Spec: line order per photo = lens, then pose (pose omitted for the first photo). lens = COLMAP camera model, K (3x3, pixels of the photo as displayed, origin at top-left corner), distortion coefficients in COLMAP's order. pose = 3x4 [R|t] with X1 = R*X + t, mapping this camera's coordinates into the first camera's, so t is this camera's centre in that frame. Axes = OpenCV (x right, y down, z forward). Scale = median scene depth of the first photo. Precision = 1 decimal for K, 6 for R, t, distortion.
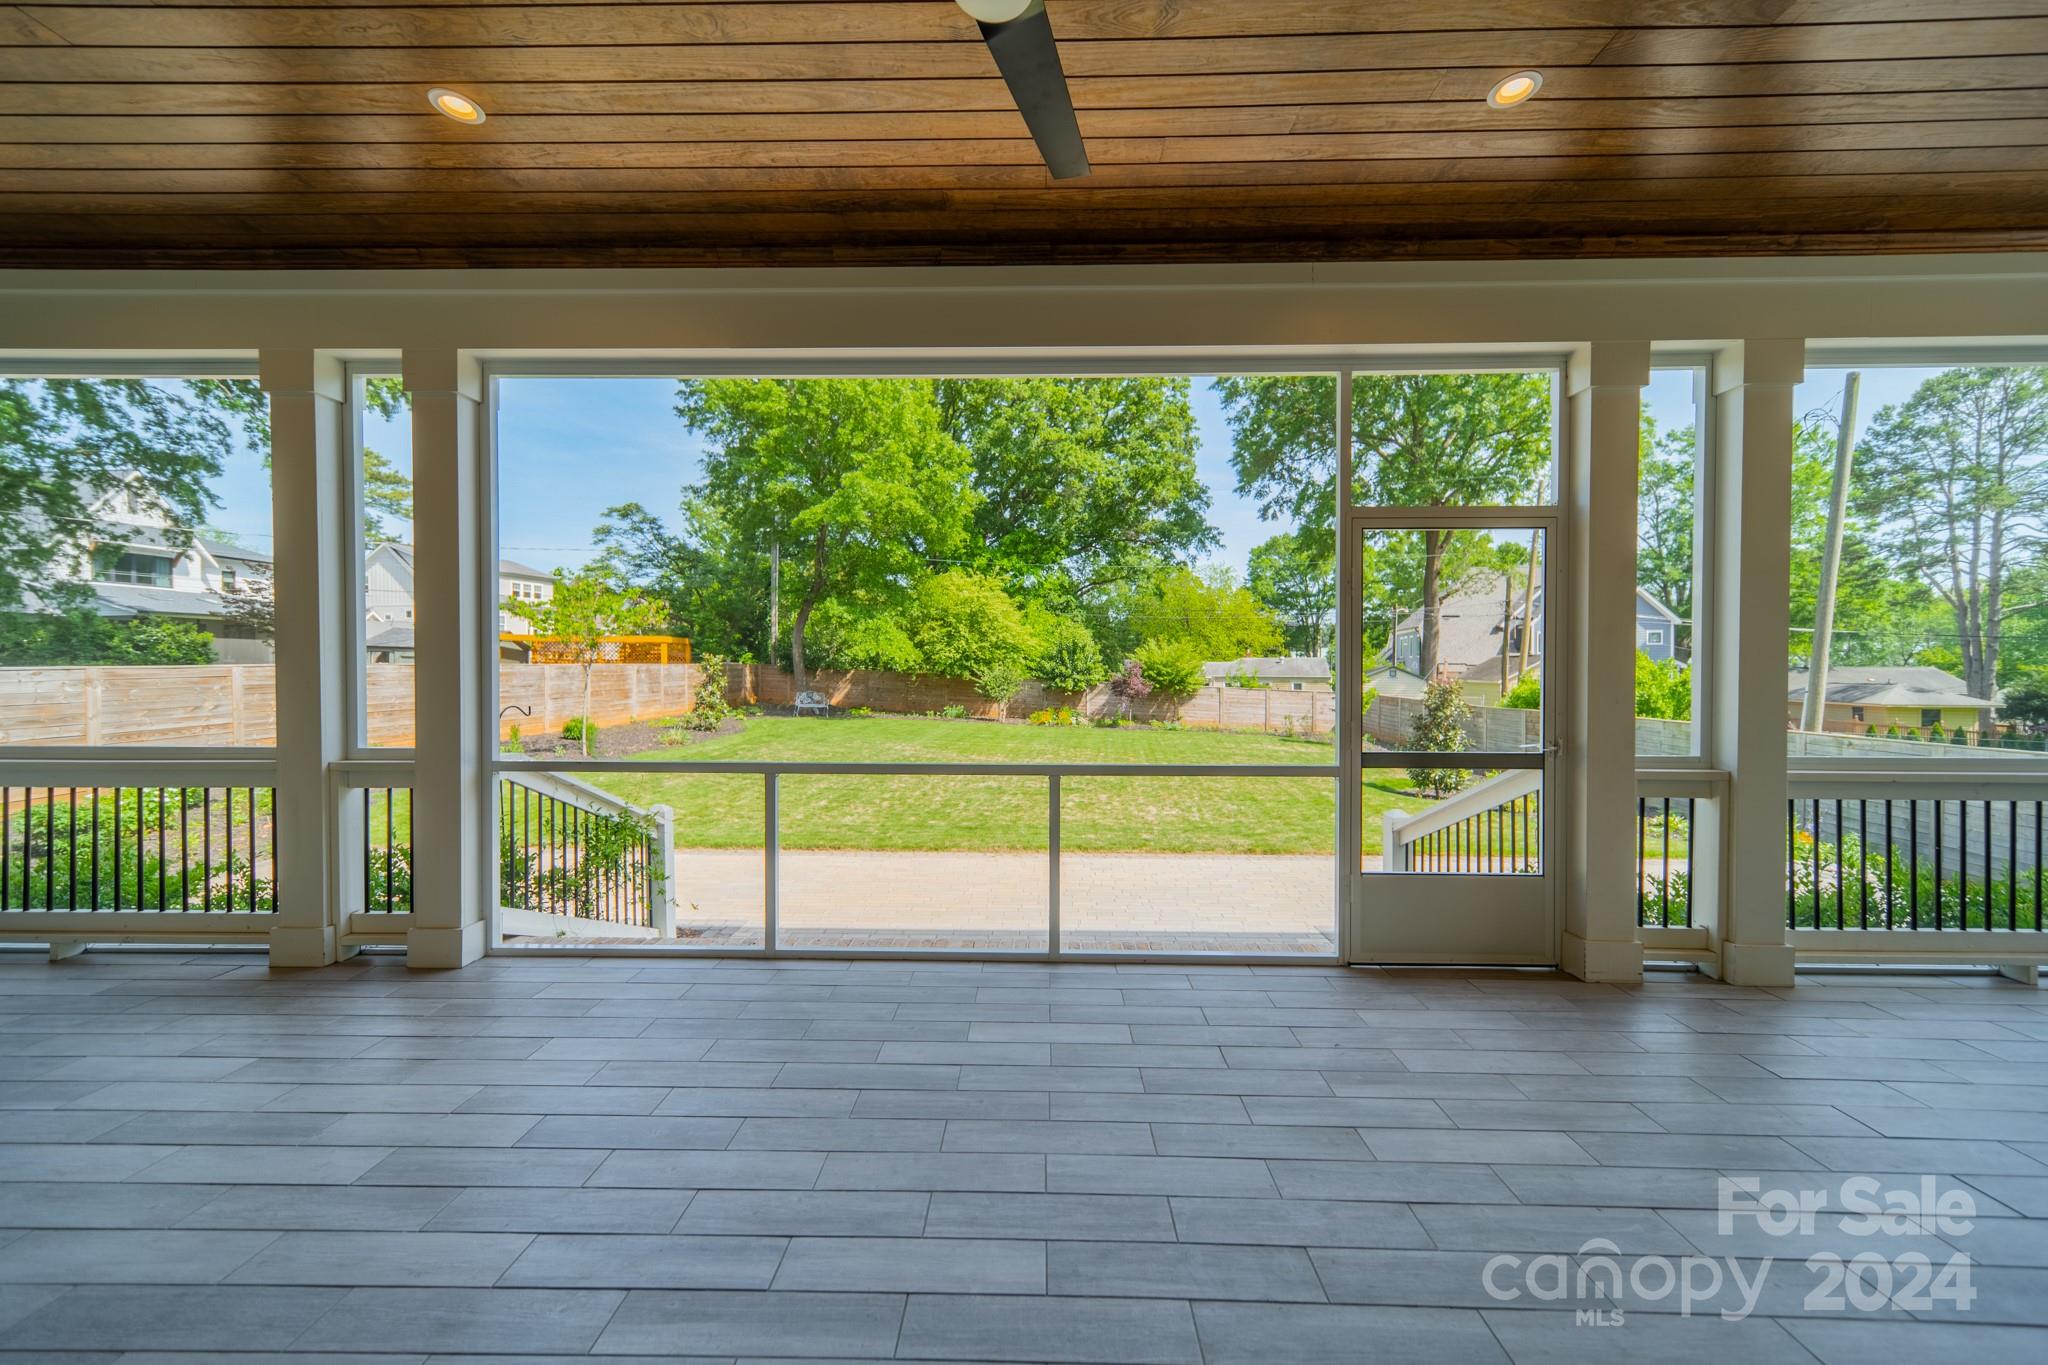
lens RADIAL K [[738.7, 0, 1030.6], [0, 738.7, 678.3], [0, 0, 1]] dist [0.010834, -0.000114]
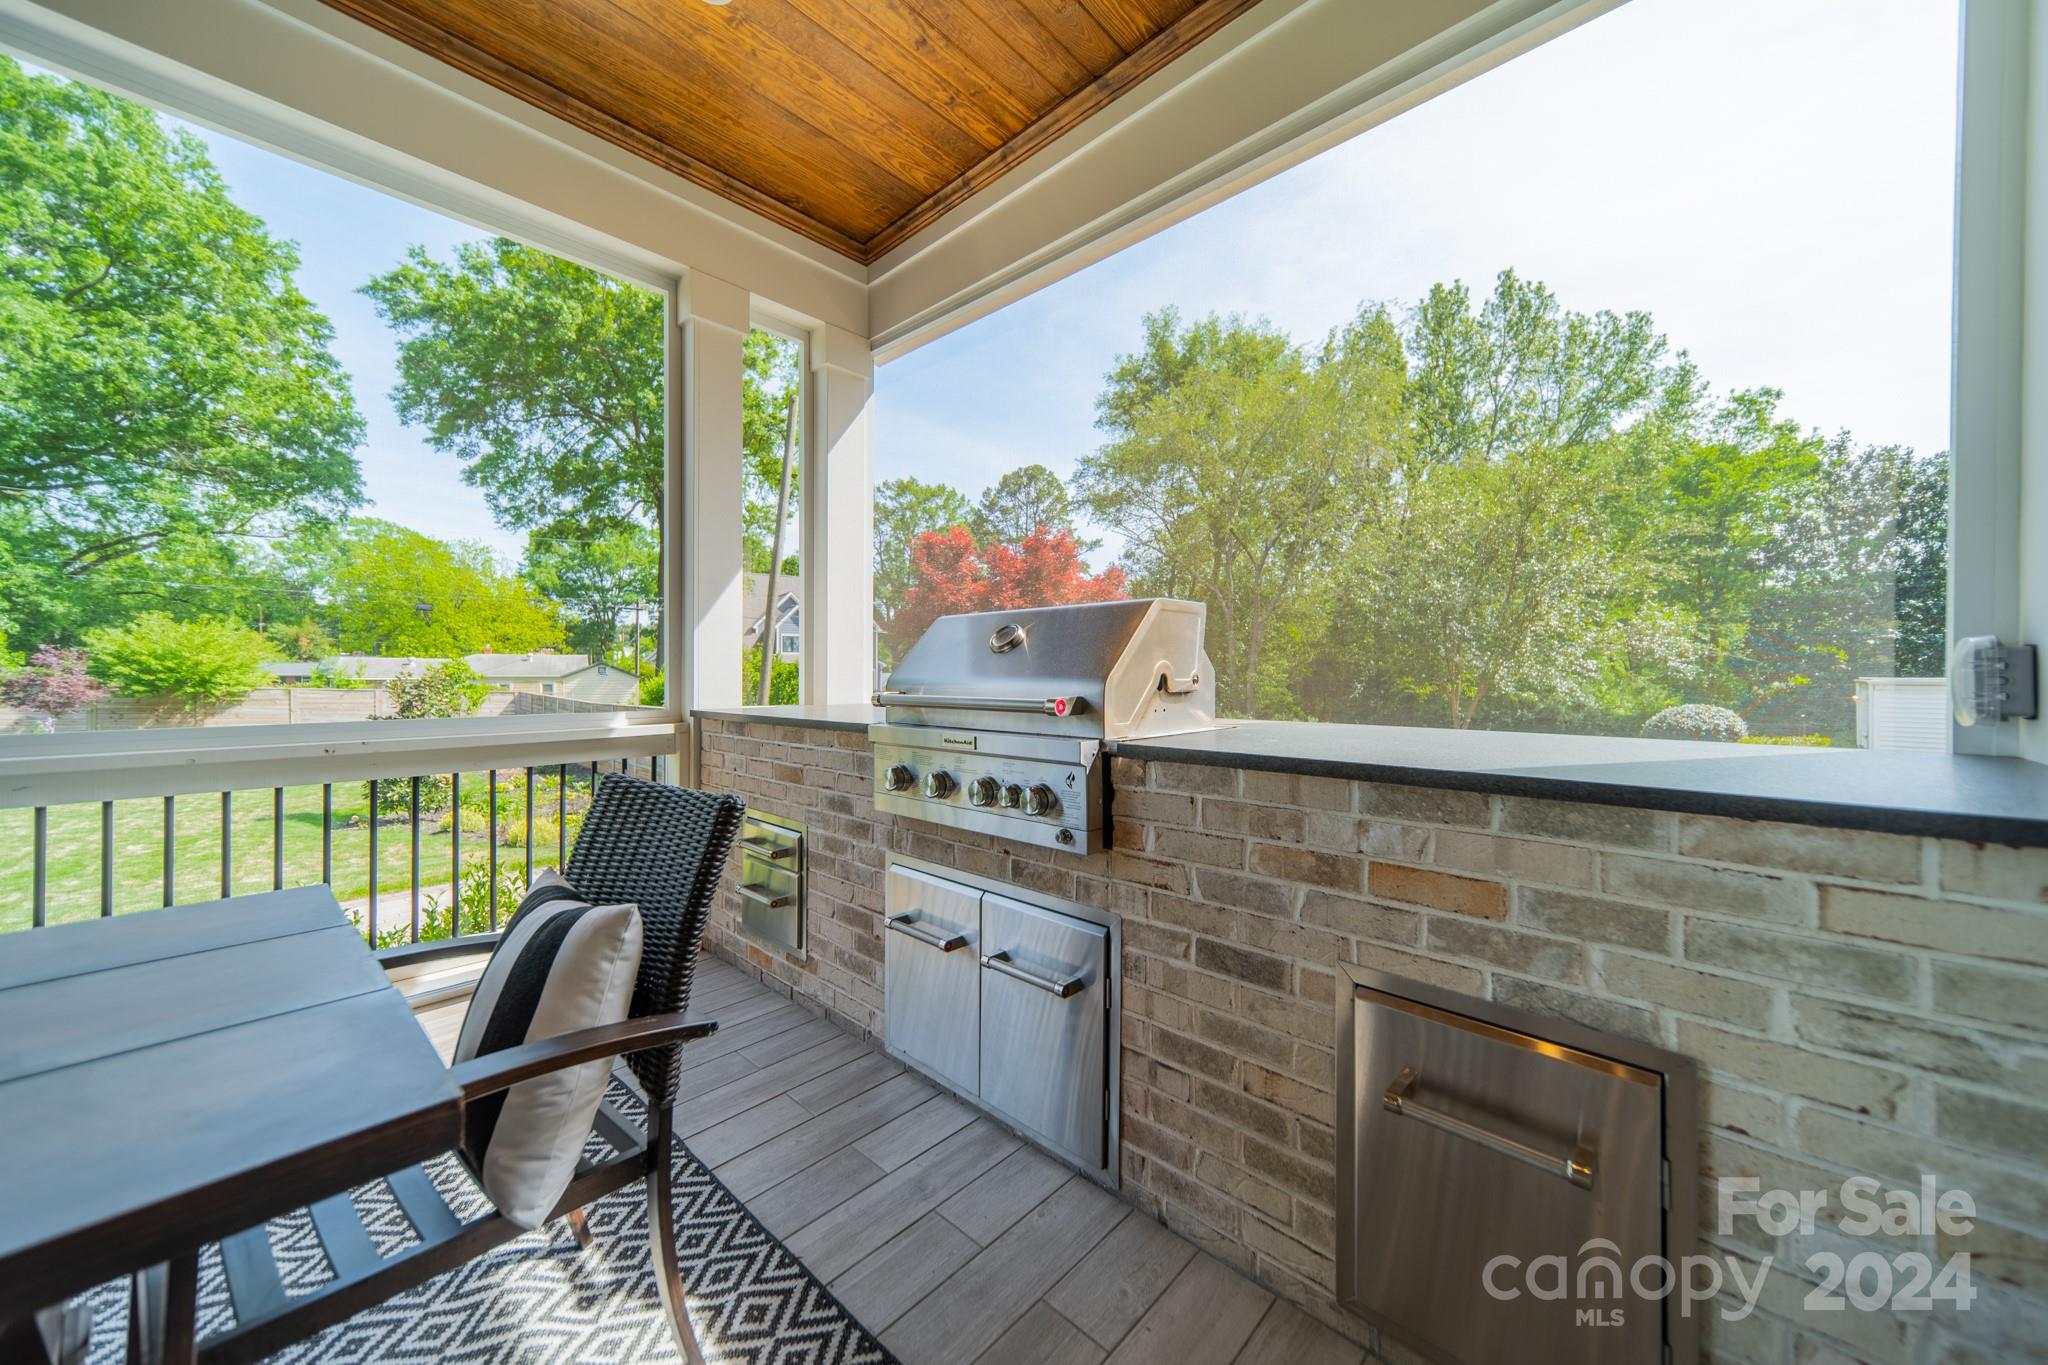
lens RADIAL K [[738.7, 0, 1025.3], [0, 738.7, 665.9], [0, 0, 1]] dist [0.010834, -0.000114]
pose [[0.663337, 0.004675, 0.748306, 0.195549], [0.010275, 0.999829, -0.015354, 0.008281], [-0.748250, 0.017874, 0.663176, 0.004113]]
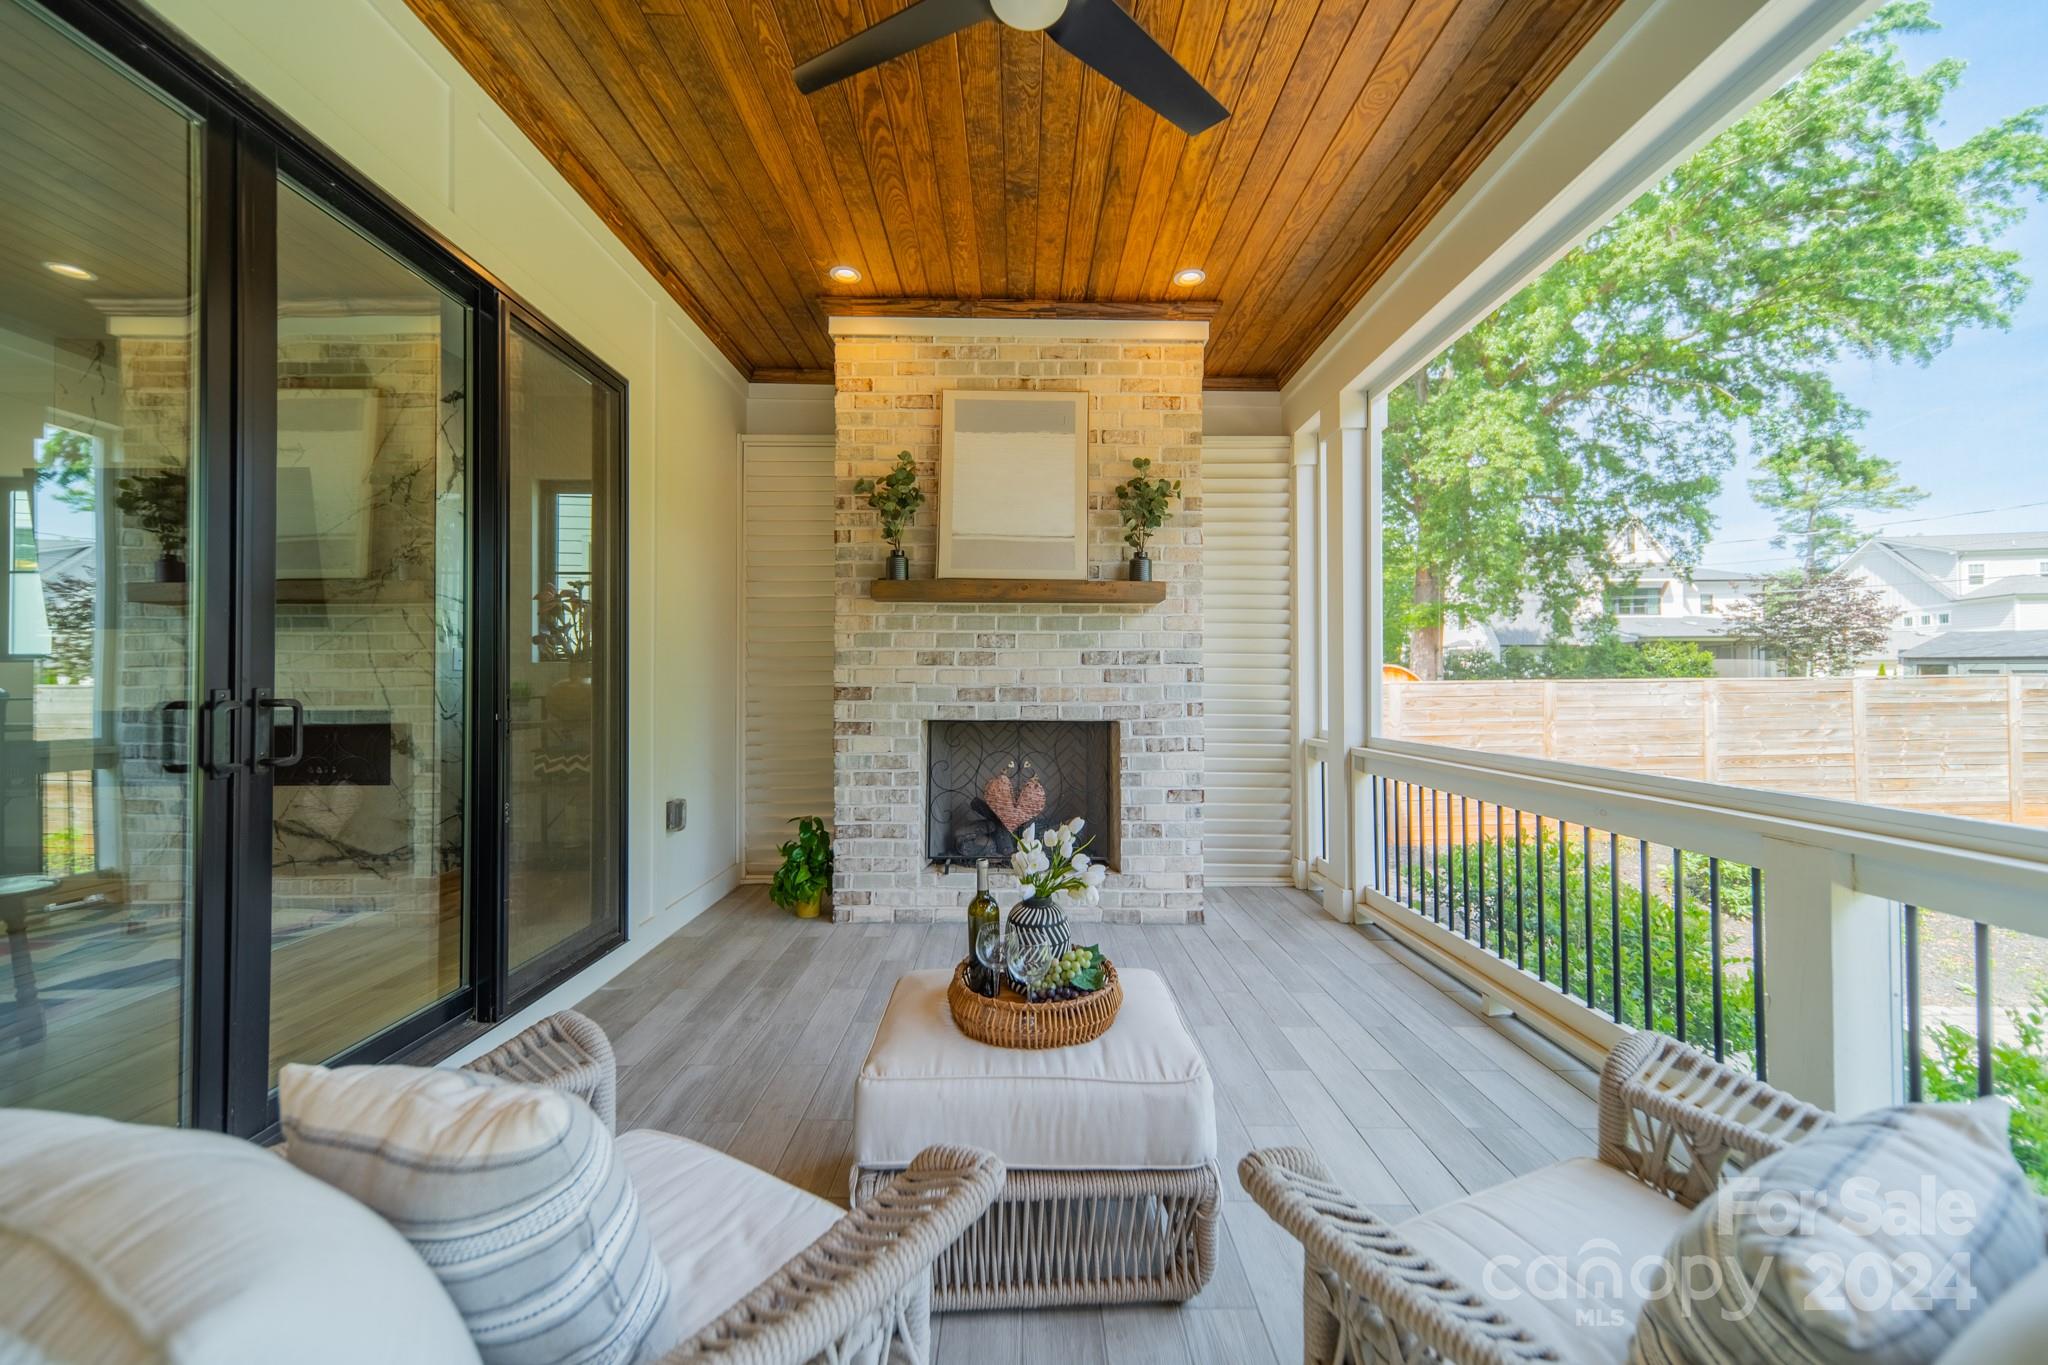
lens RADIAL K [[738.7, 0, 1033.1], [0, 738.7, 679.9], [0, 0, 1]] dist [0.010834, -0.000114]
pose [[0.043105, -0.012619, -0.998991, -0.143227], [-0.016967, 0.999767, -0.013360, 0.003944], [0.998926, 0.017526, 0.042881, 0.060222]]
